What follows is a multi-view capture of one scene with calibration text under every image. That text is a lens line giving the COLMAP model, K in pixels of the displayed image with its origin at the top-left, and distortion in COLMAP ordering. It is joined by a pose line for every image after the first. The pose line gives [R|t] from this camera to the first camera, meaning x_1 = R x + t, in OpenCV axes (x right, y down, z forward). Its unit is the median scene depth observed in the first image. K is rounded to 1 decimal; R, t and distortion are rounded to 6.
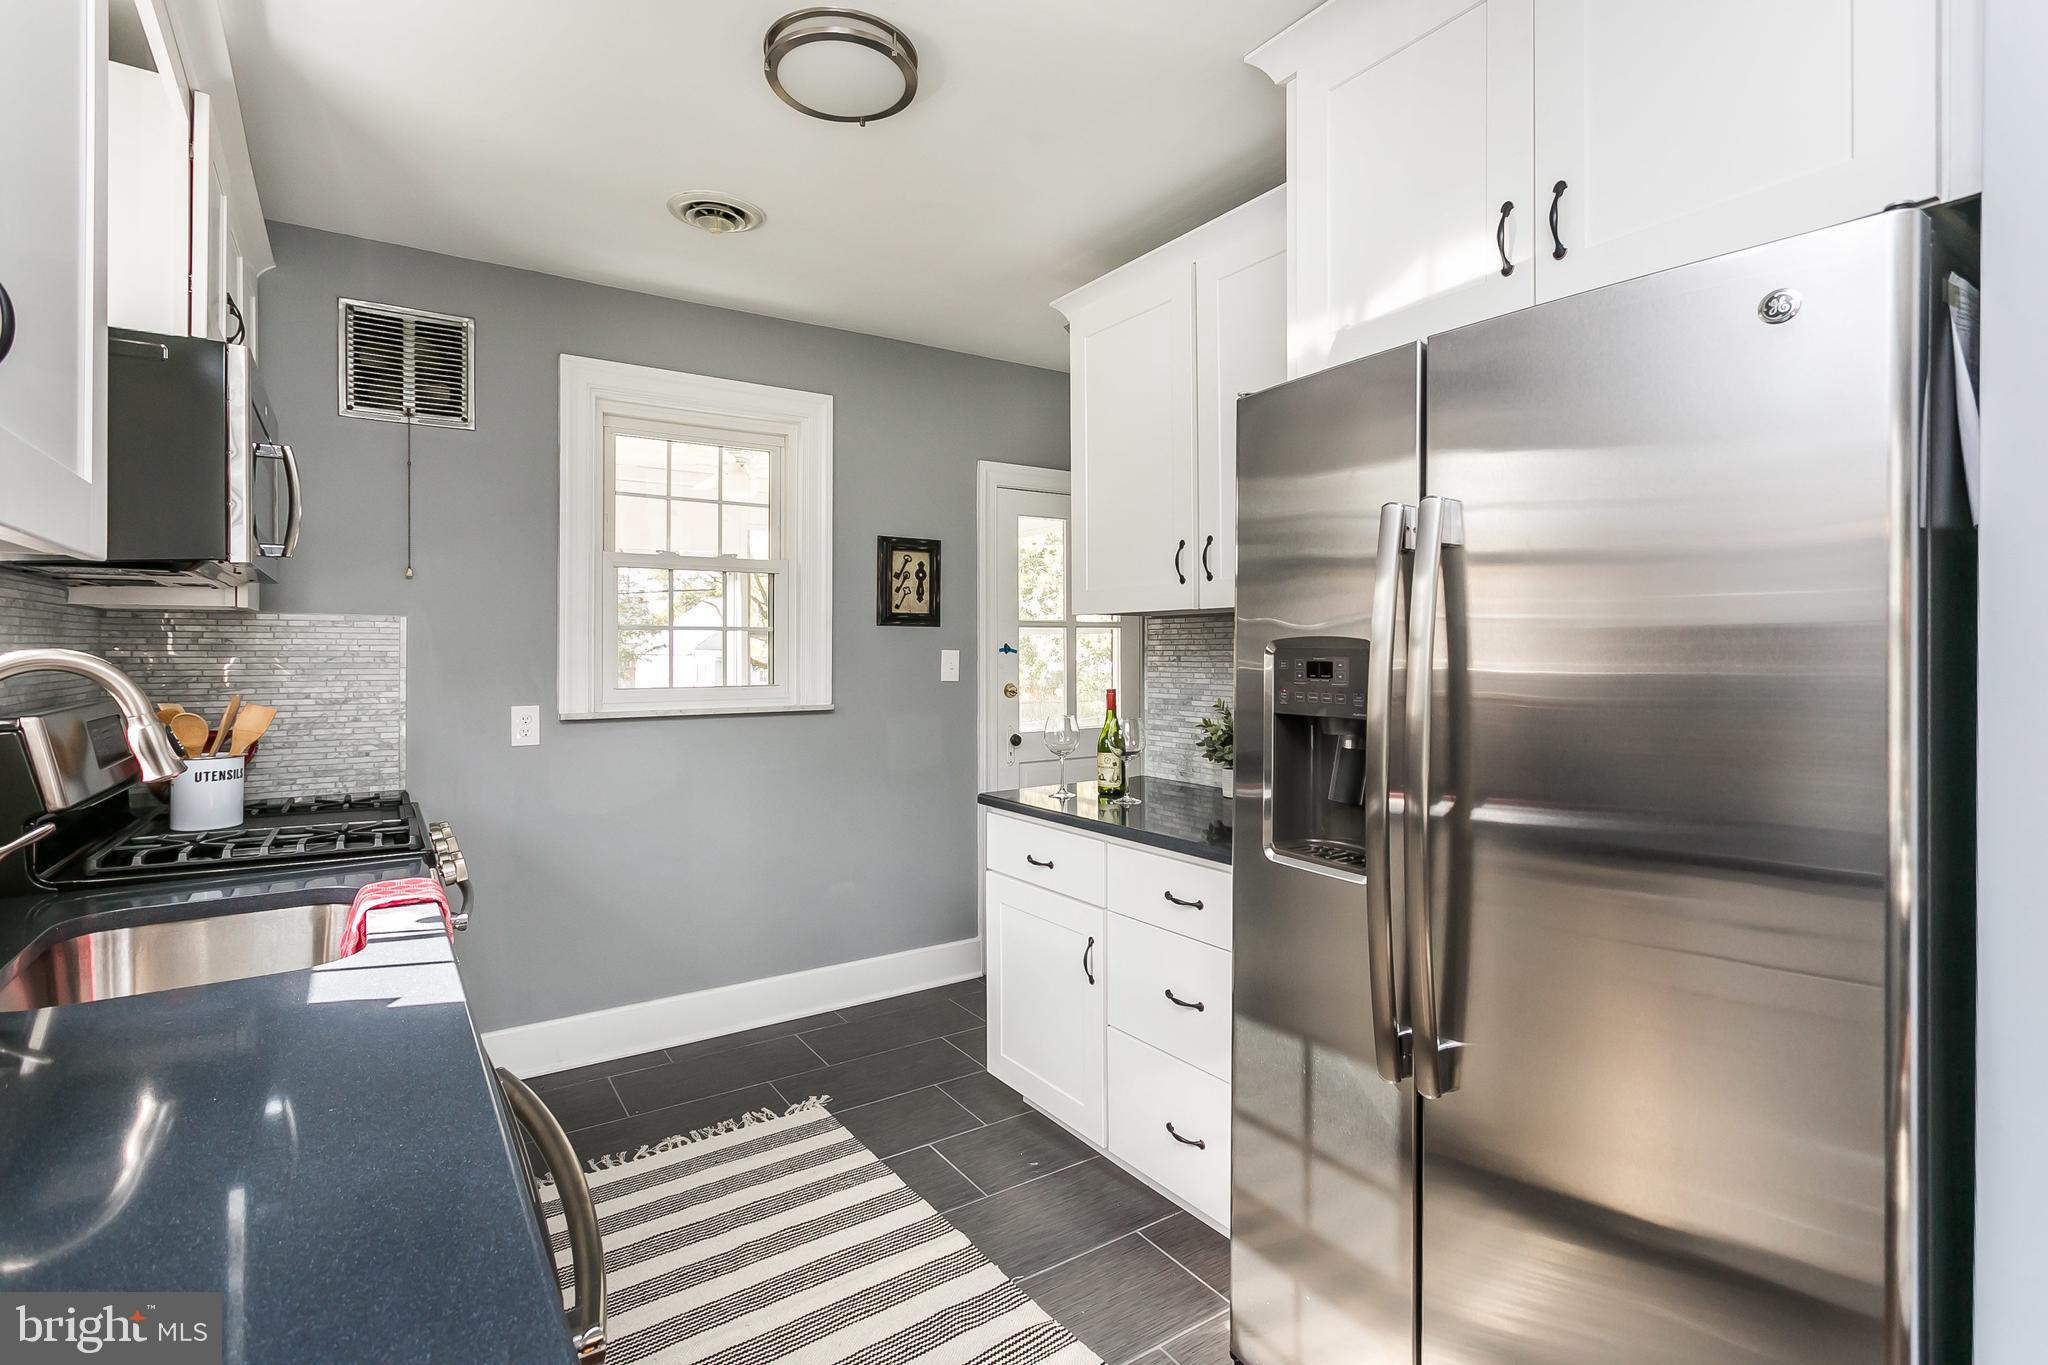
lens RADIAL K [[962.9, 0, 1021.5], [0, 962.9, 650.2], [0, 0, 1]] dist [0.000398, -0.000113]
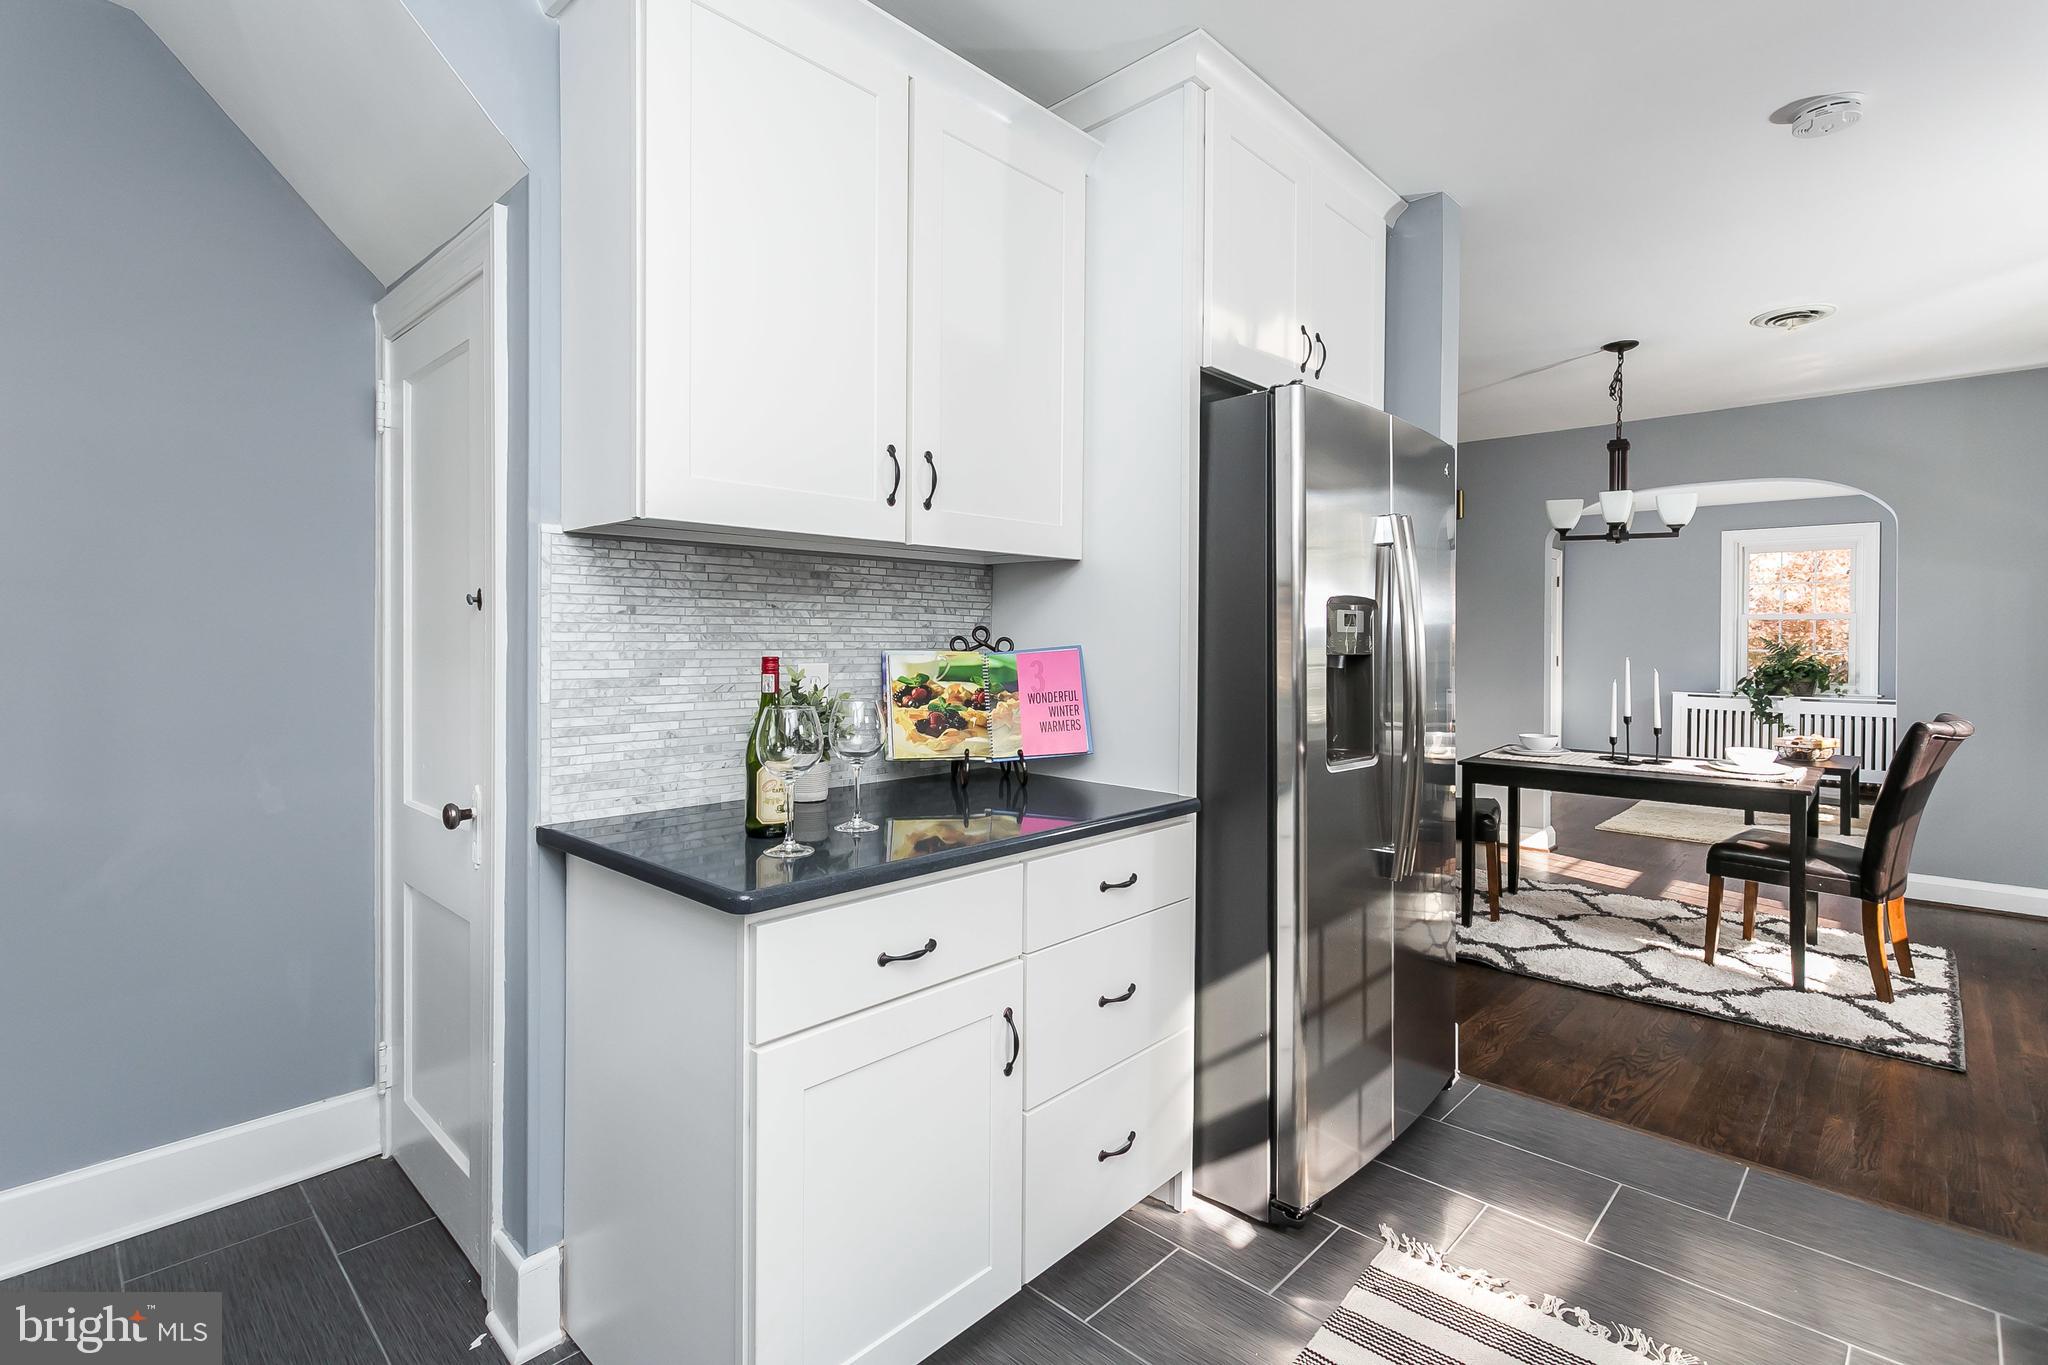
lens RADIAL K [[946.8, 0, 1011.7], [0, 946.8, 674.0], [0, 0, 1]] dist [0.000984, 0.000095]
pose [[-0.207262, -0.038273, 0.977537, -0.484150], [-0.008384, 0.999267, 0.037346, 0.025877], [-0.978250, -0.000455, -0.207431, 0.934101]]
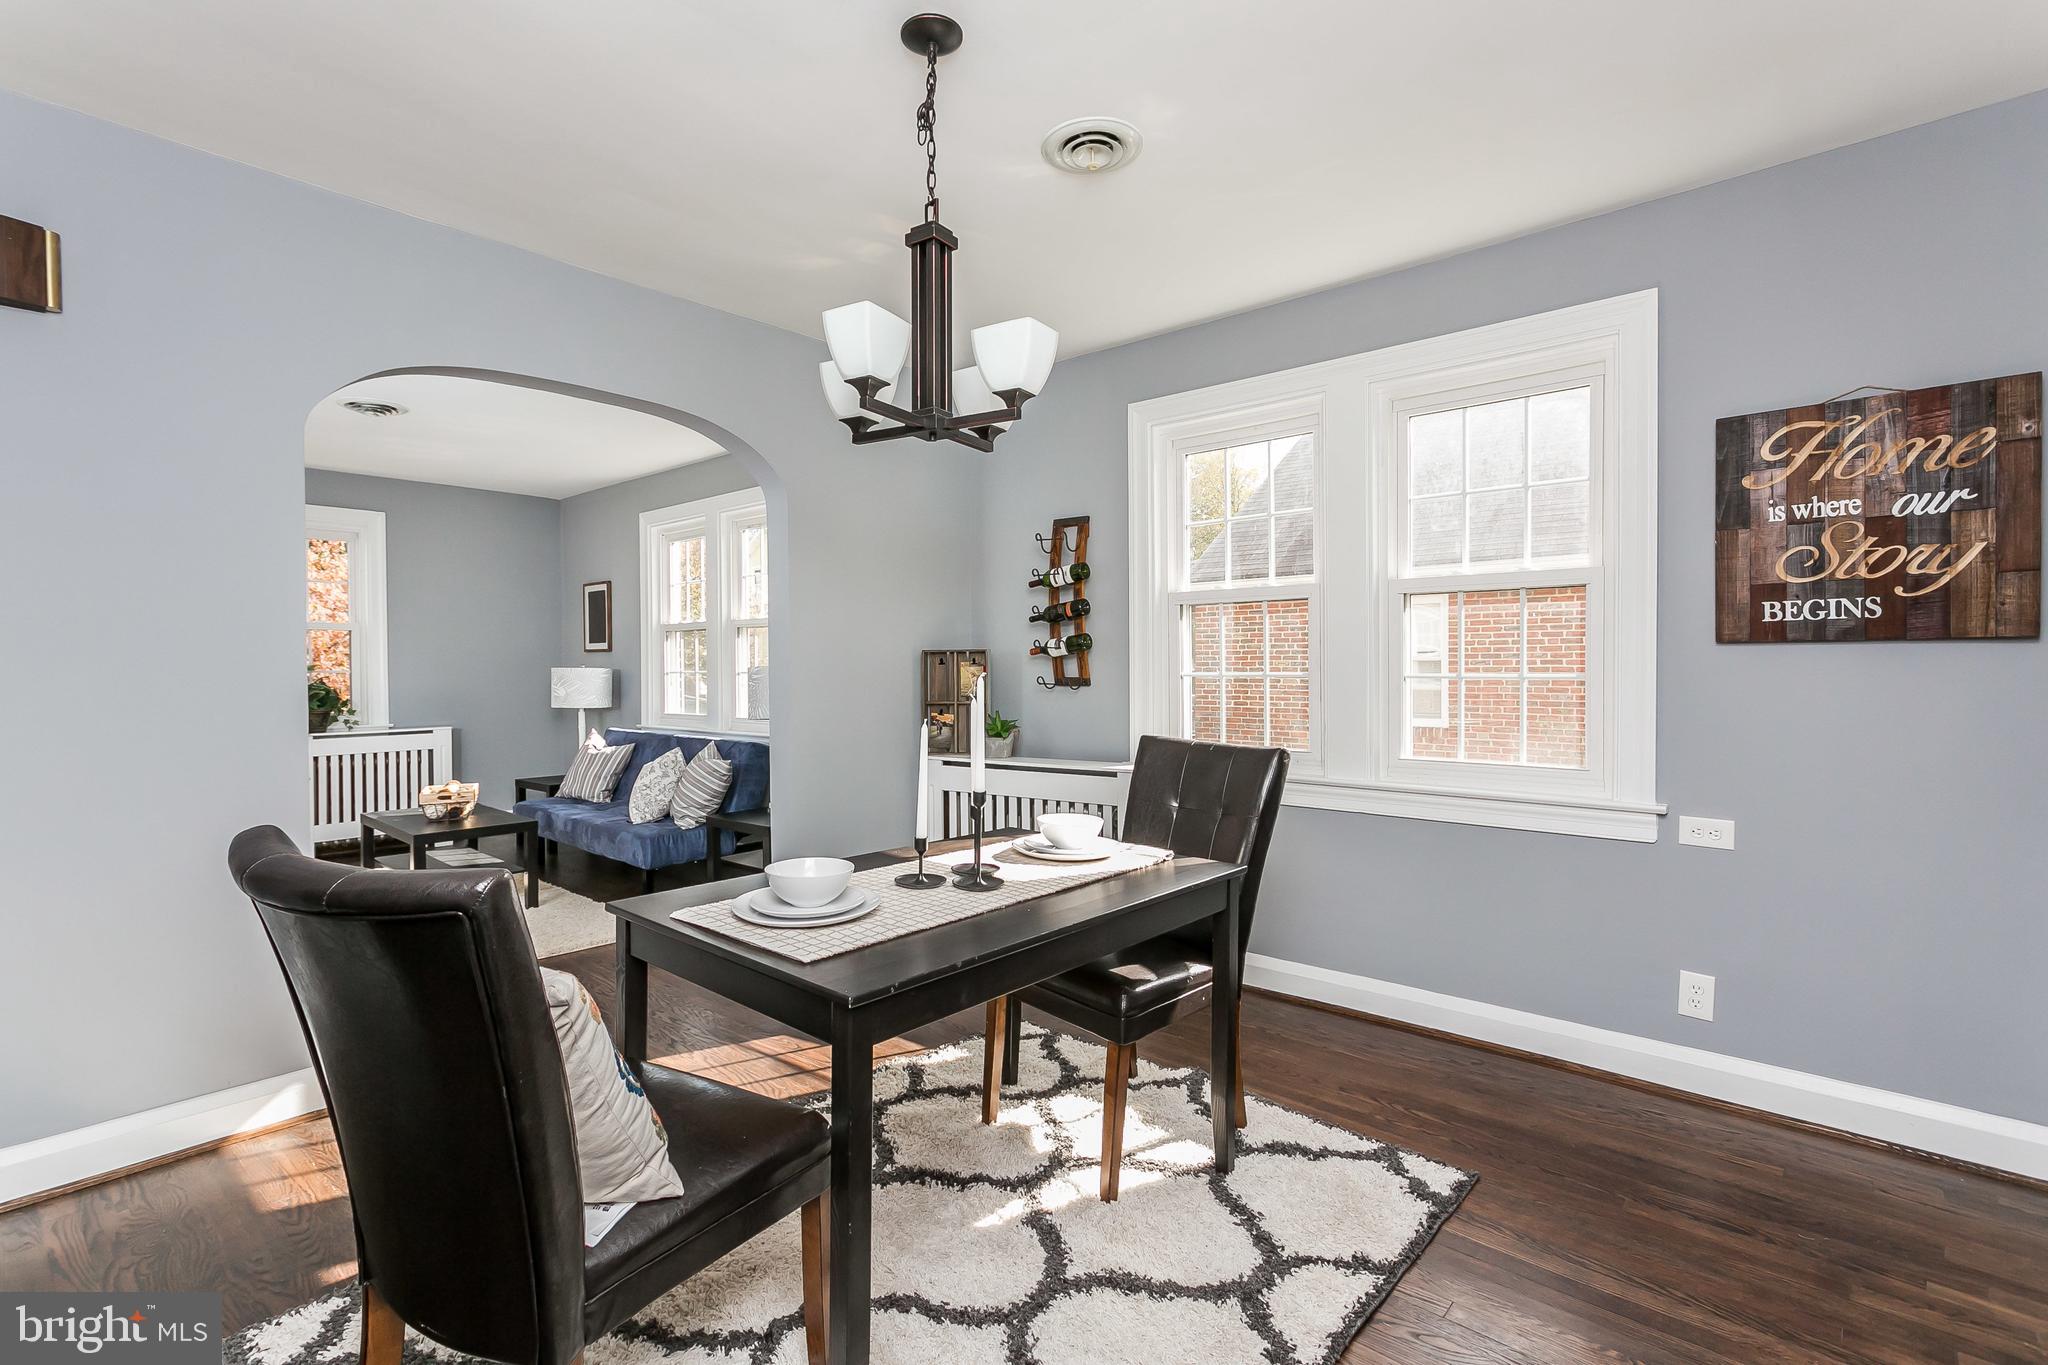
lens RADIAL K [[946.8, 0, 1011.7], [0, 946.8, 674.0], [0, 0, 1]] dist [0.000984, 0.000095]
pose [[-0.970332, 0.001487, -0.241773, 0.822430], [0.000988, 0.999997, 0.002184, 0.045333], [0.241775, 0.001880, -0.970330, 0.438269]]
